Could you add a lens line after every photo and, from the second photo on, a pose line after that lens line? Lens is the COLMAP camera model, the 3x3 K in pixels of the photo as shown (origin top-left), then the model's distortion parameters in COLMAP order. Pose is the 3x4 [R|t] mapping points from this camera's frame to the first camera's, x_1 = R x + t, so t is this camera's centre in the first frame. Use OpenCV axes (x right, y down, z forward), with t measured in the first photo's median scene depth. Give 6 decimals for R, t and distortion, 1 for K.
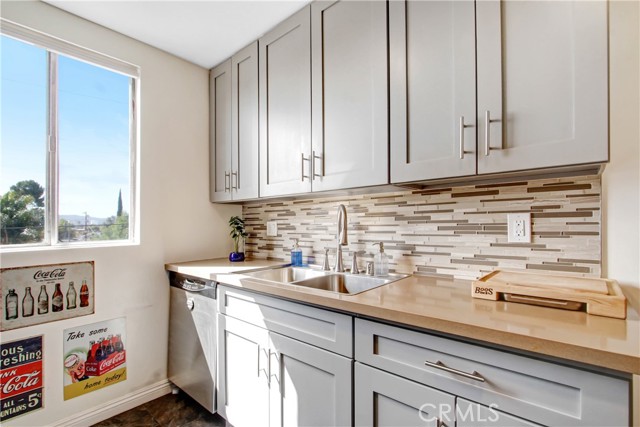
lens RADIAL K [[304.5, 0, 323.4], [0, 304.5, 222.4], [0, 0, 1]] dist [-0.005671, -0.000468]
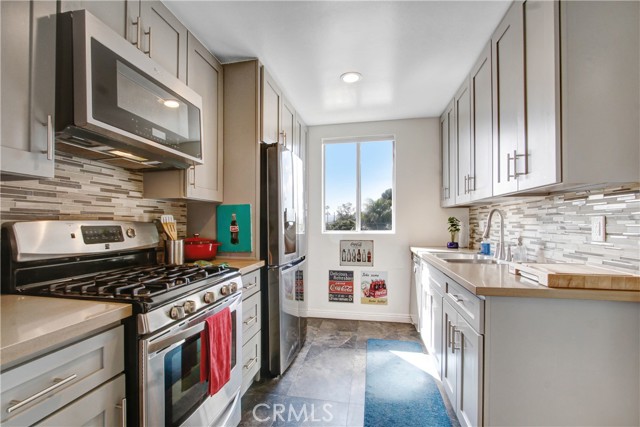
lens RADIAL K [[304.5, 0, 323.4], [0, 304.5, 222.4], [0, 0, 1]] dist [-0.005671, -0.000468]
pose [[0.540612, 0.008885, -0.841225, 0.780442], [0.001173, 0.999935, 0.011315, -0.014805], [0.841271, -0.007104, 0.540566, -0.377230]]
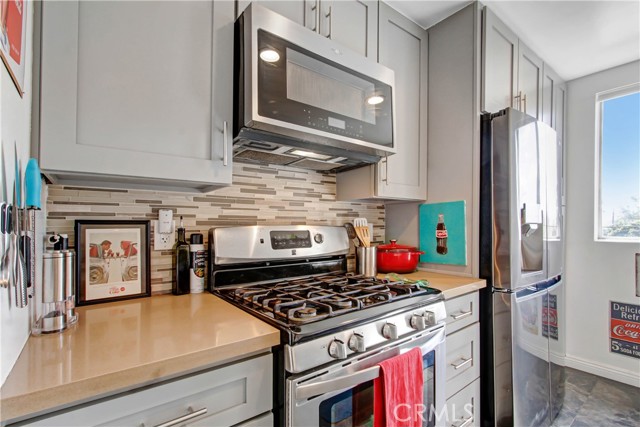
lens RADIAL K [[294.1, 0, 305.9], [0, 294.1, 229.2], [0, 0, 1]] dist [-0.005300, -0.000181]
pose [[-0.201651, 0.022943, -0.979189, 0.541885], [0.017618, 0.999649, 0.019795, -0.015725], [0.979299, -0.013260, -0.201985, -0.249303]]
